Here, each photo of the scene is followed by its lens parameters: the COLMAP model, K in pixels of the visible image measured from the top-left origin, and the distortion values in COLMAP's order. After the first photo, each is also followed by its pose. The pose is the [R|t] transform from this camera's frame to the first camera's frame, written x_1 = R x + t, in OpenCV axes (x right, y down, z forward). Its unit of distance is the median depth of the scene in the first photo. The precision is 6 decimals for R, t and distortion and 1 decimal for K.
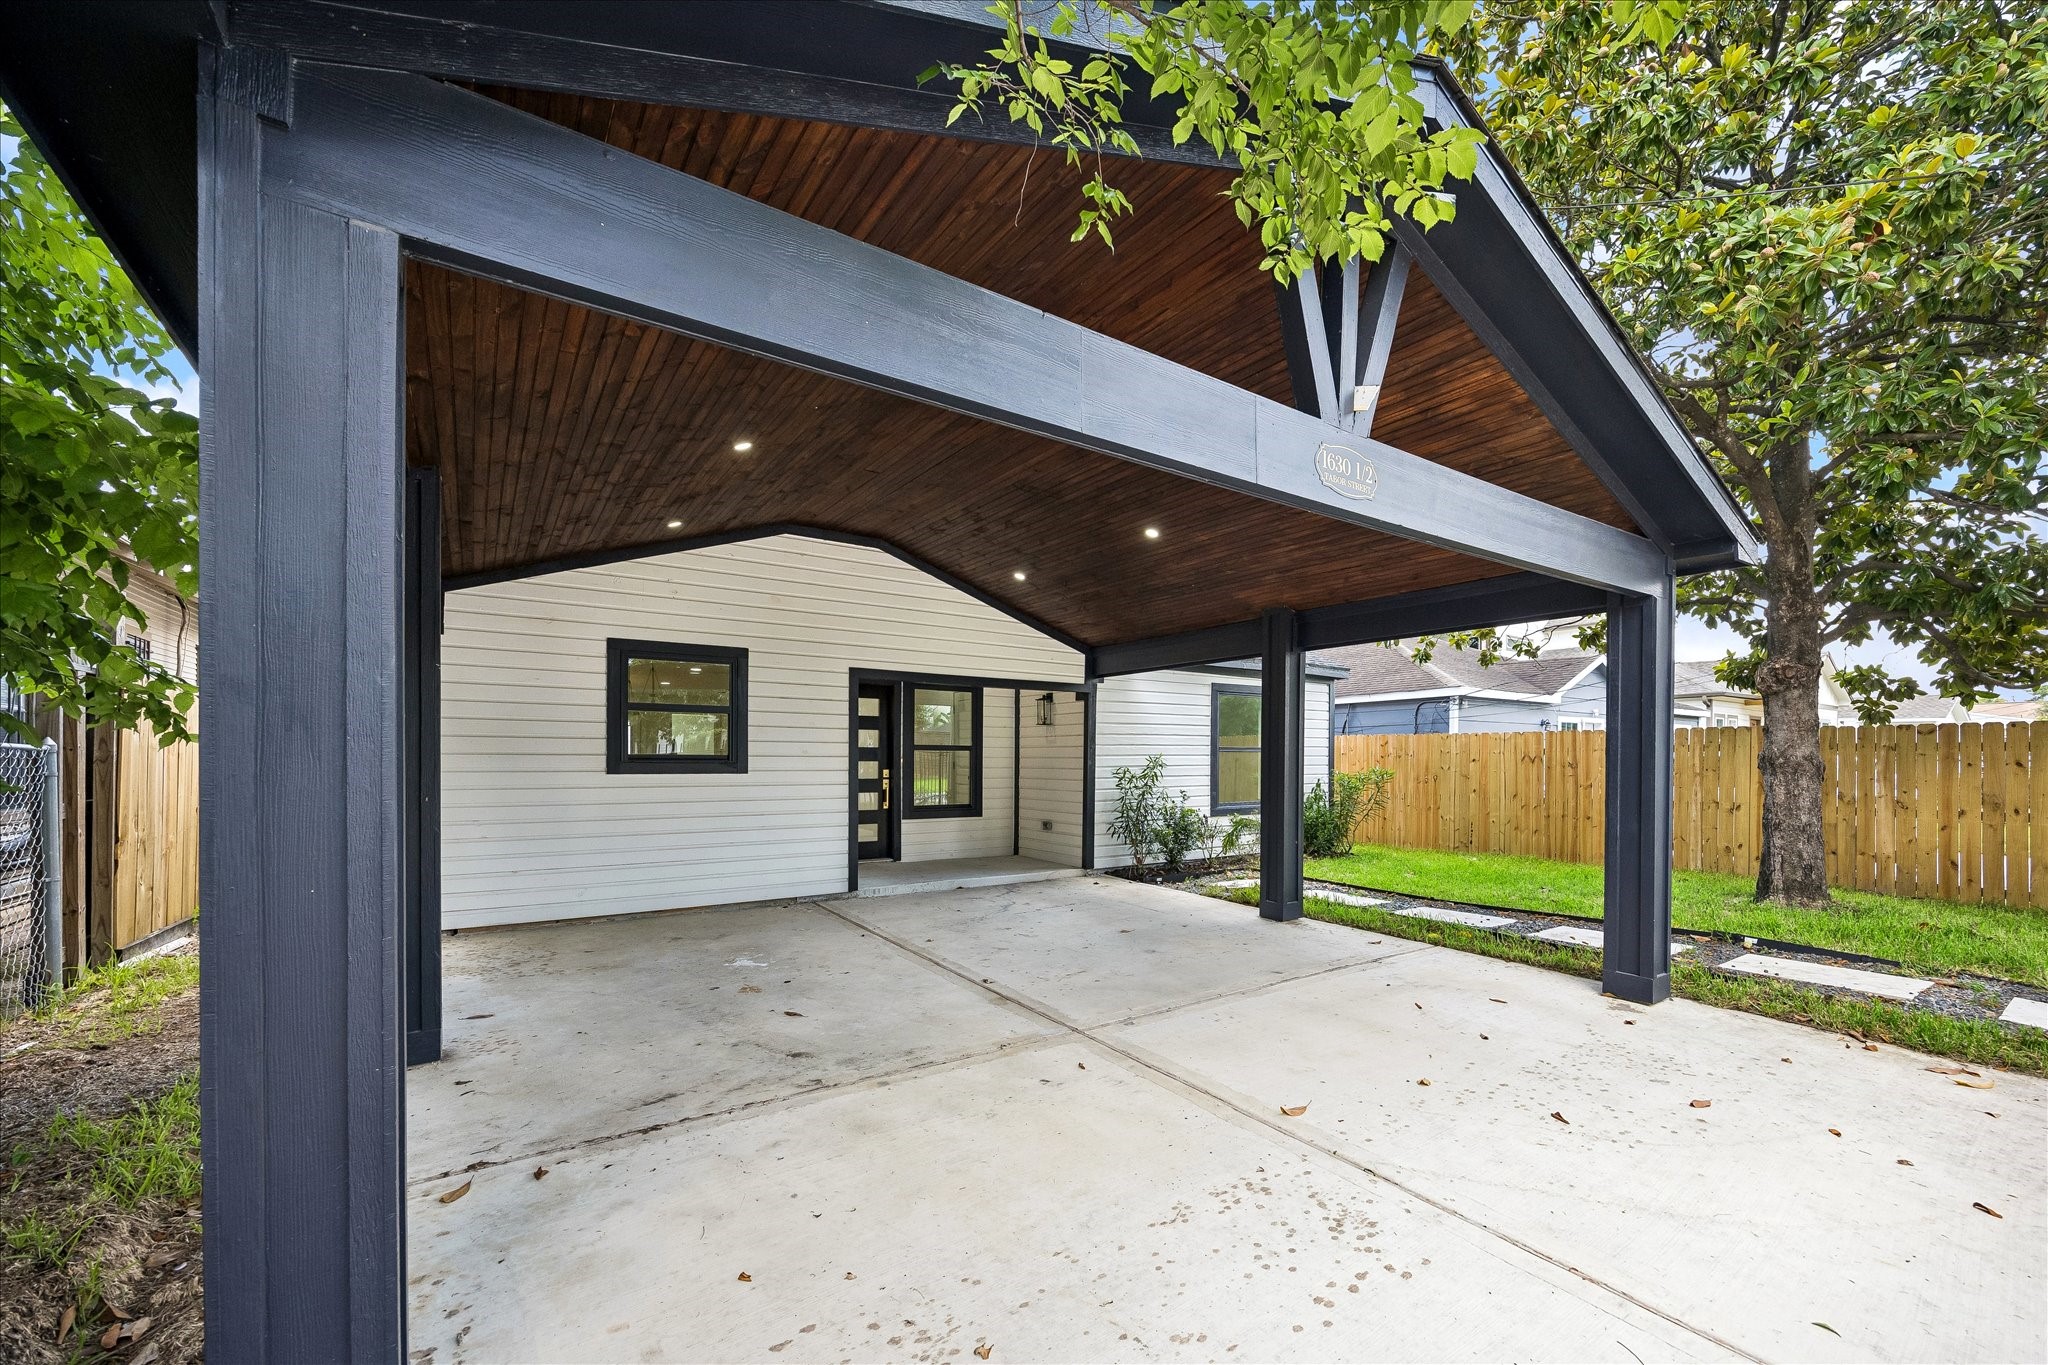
lens RADIAL K [[820.0, 0, 1060.5], [0, 820.0, 754.5], [0, 0, 1]] dist [0.000900, 0.000067]
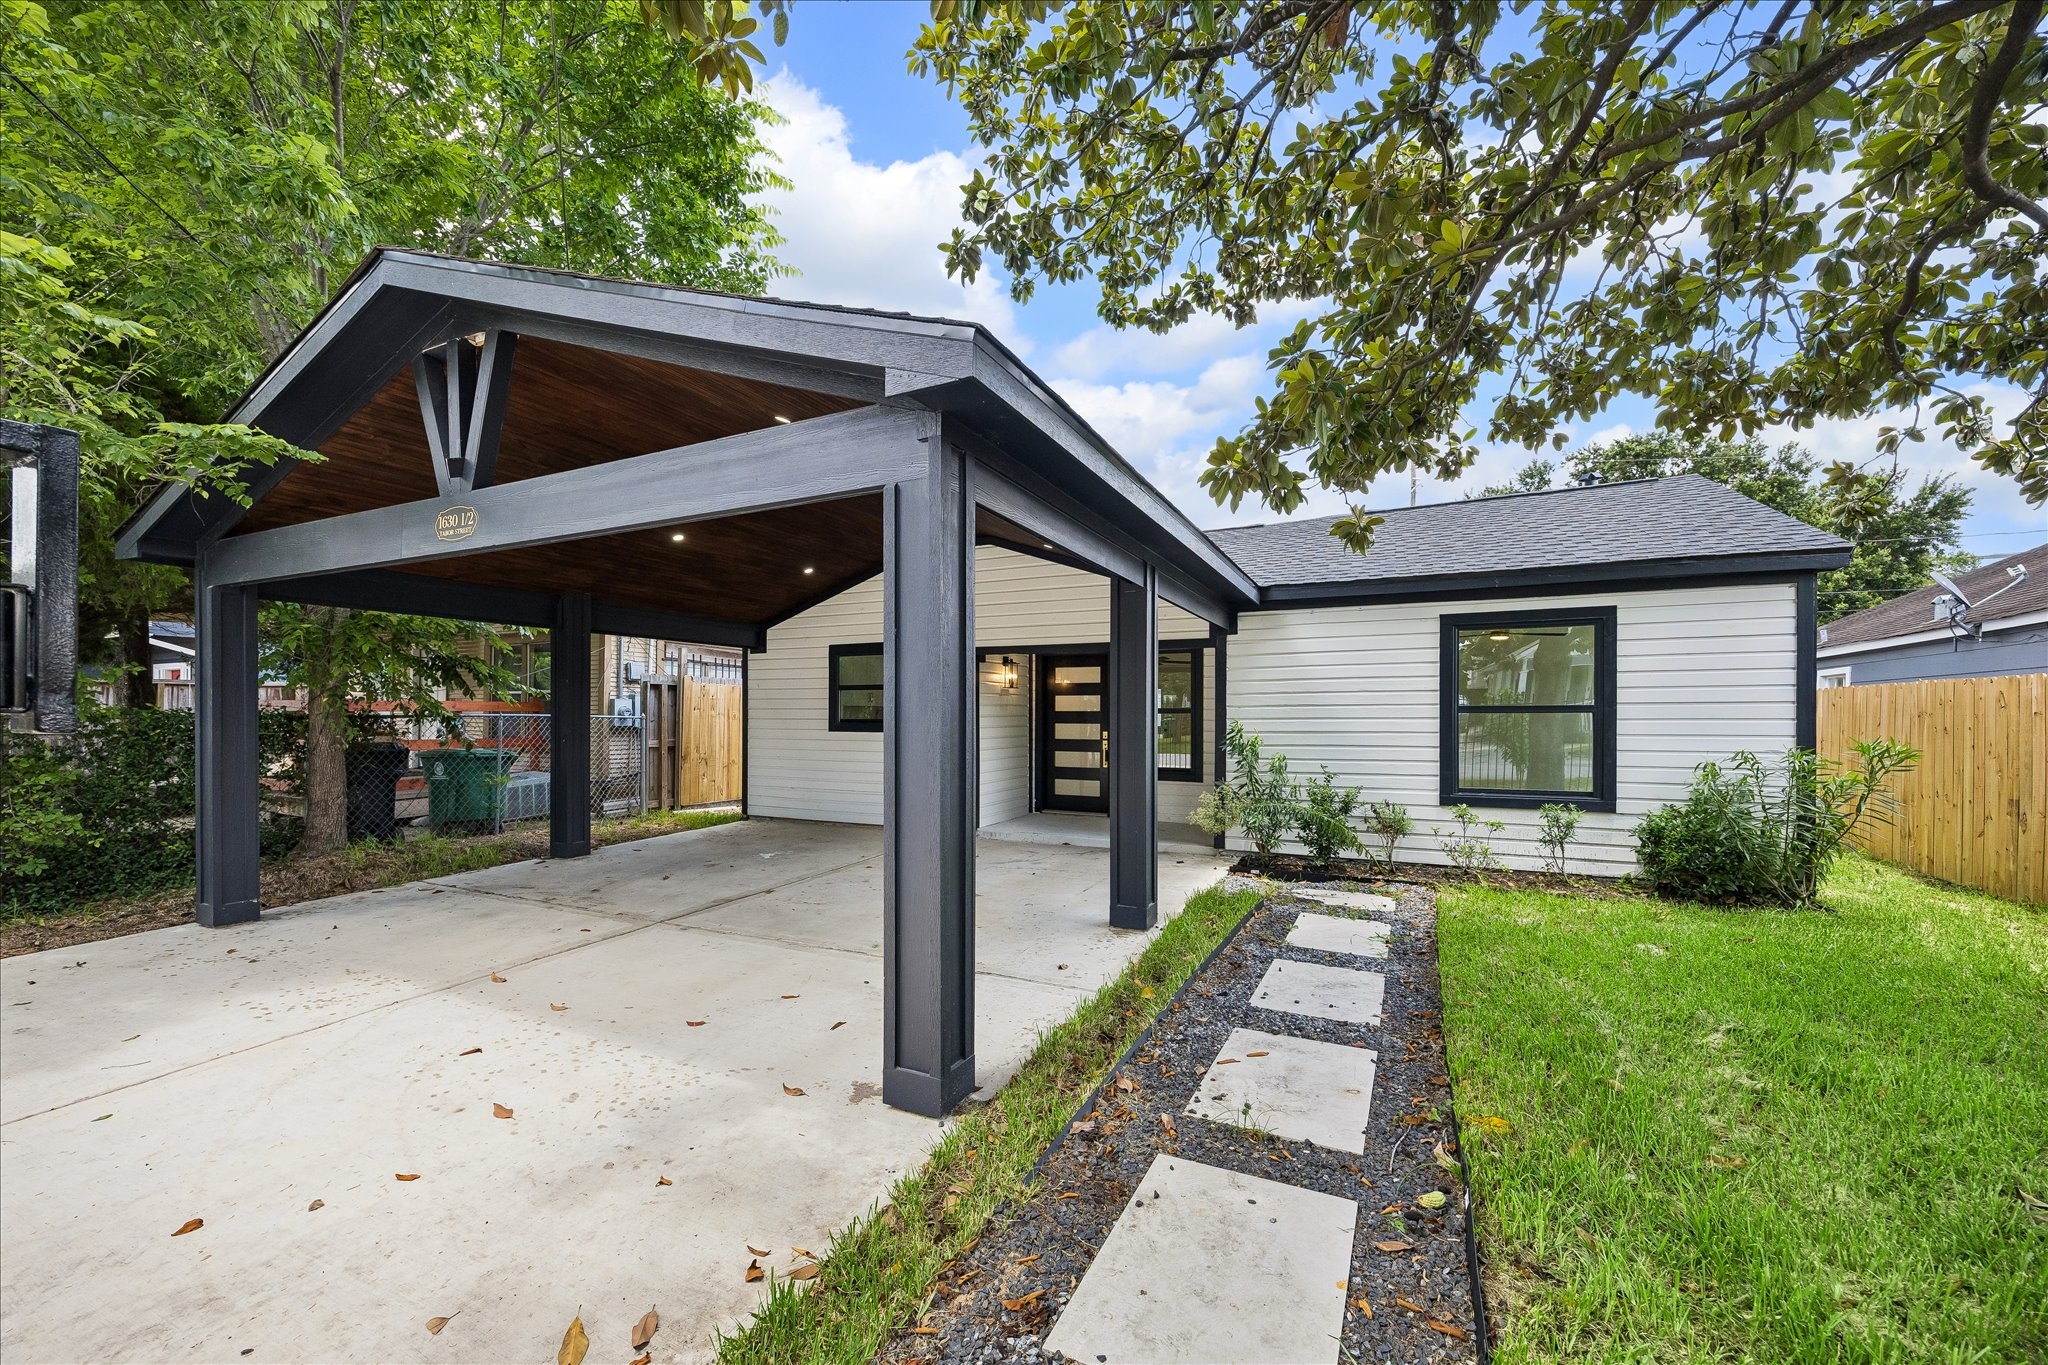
lens RADIAL K [[813.0, 0, 1026.7], [0, 813.0, 693.0], [0, 0, 1]] dist [-0.001138, -0.000107]
pose [[0.477184, -0.027138, -0.878384, 0.998128], [0.002975, 0.999567, -0.029266, -0.002905], [0.878799, 0.011352, 0.477058, 0.581496]]
